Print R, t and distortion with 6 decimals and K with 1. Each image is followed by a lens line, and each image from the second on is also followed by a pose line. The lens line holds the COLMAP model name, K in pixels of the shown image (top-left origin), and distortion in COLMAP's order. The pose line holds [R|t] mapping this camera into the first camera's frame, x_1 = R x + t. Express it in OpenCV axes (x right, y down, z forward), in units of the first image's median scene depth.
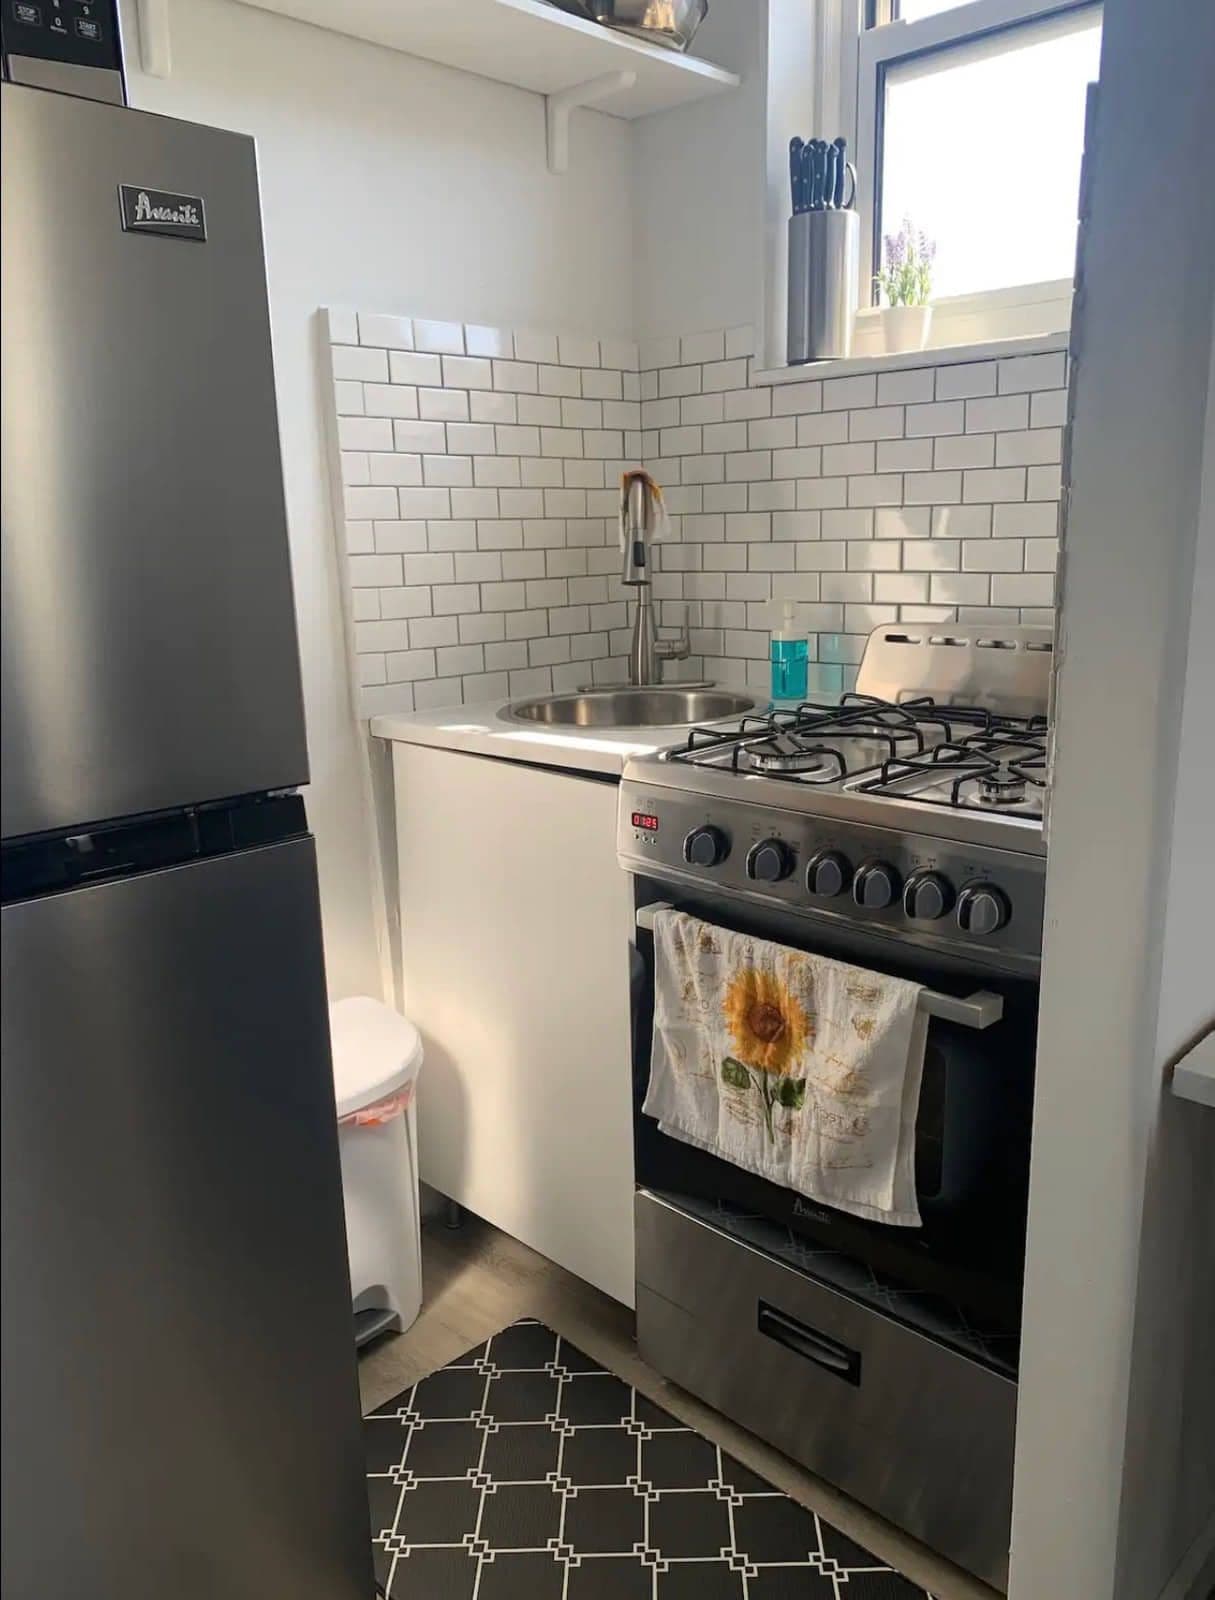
lens RADIAL K [[1251.5, 0, 607.5], [0, 1251.5, 800.0], [0, 0, 1]] dist [-0.015352, -0.005434]
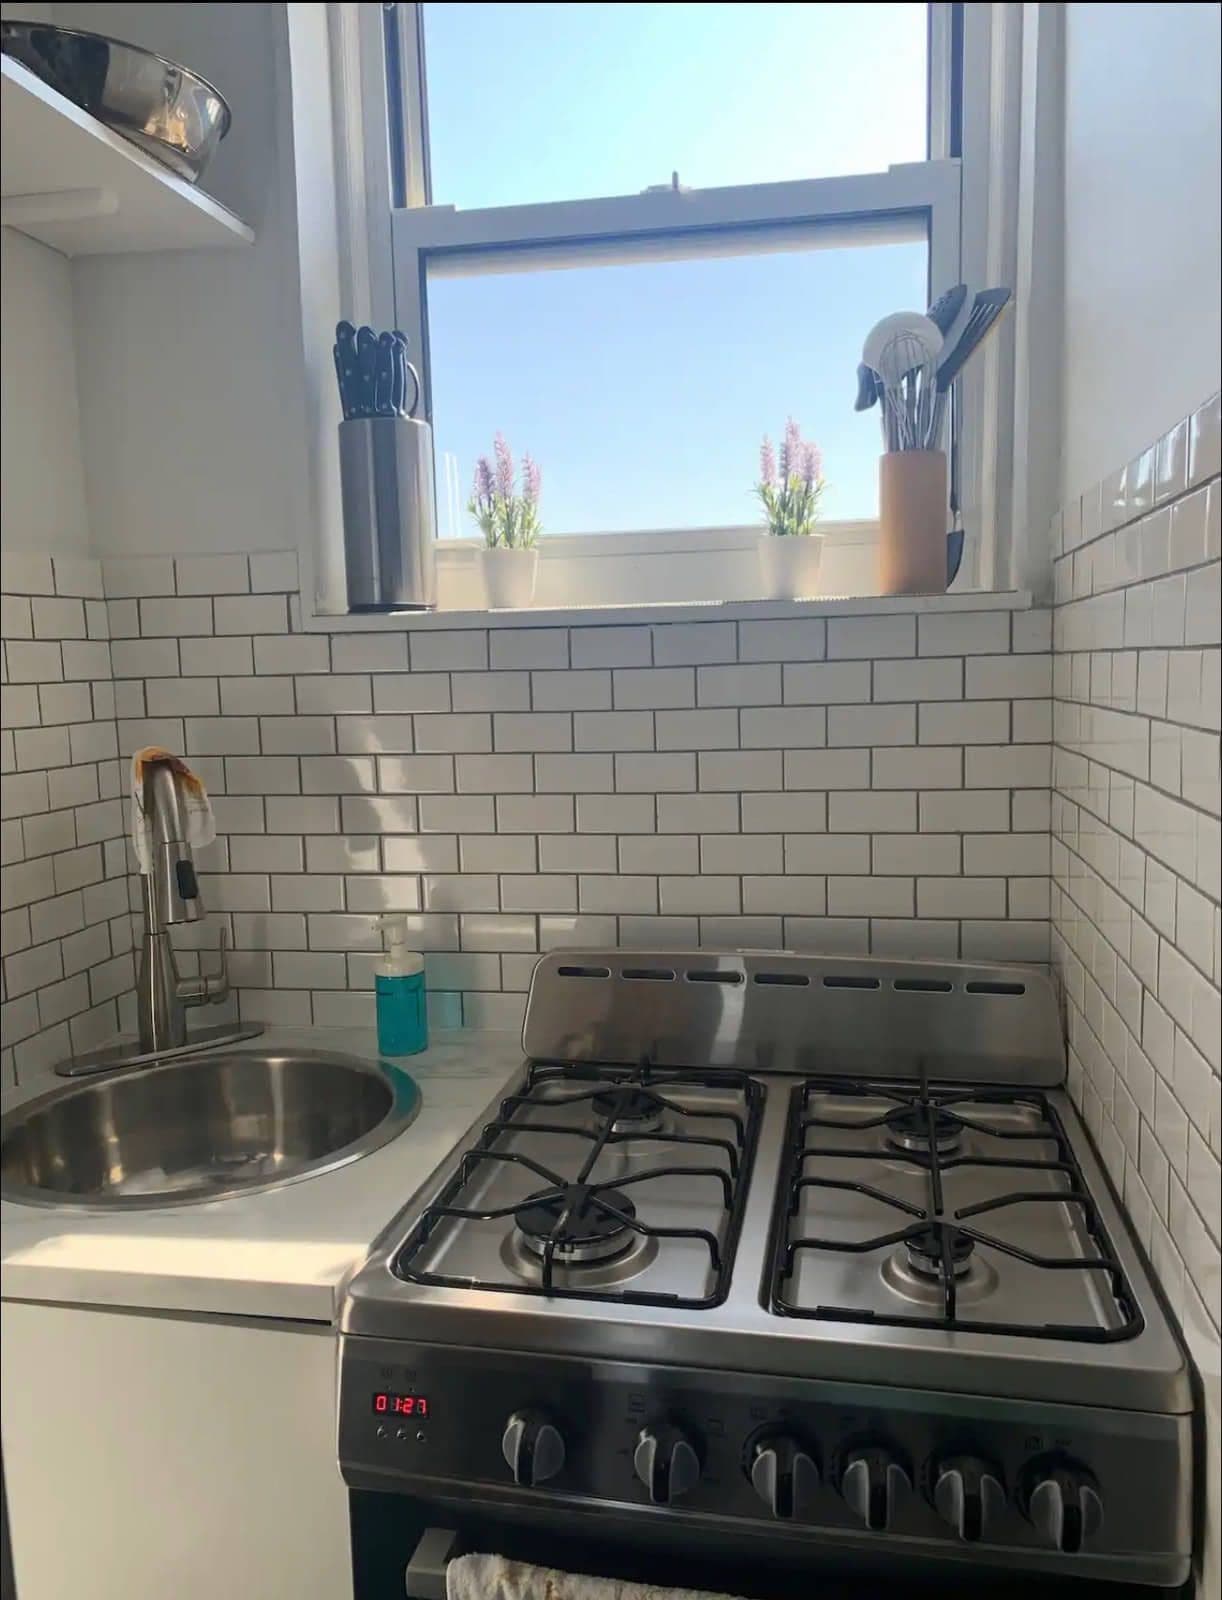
lens RADIAL K [[1199.7, 0, 611.0], [0, 1199.7, 800.0], [0, 0, 1]] dist [-0.001693, -0.002080]
pose [[0.829567, -0.061354, 0.555027, -0.139830], [0.125965, 0.988887, -0.078958, -0.158813], [-0.544014, 0.135415, 0.828077, 0.332992]]
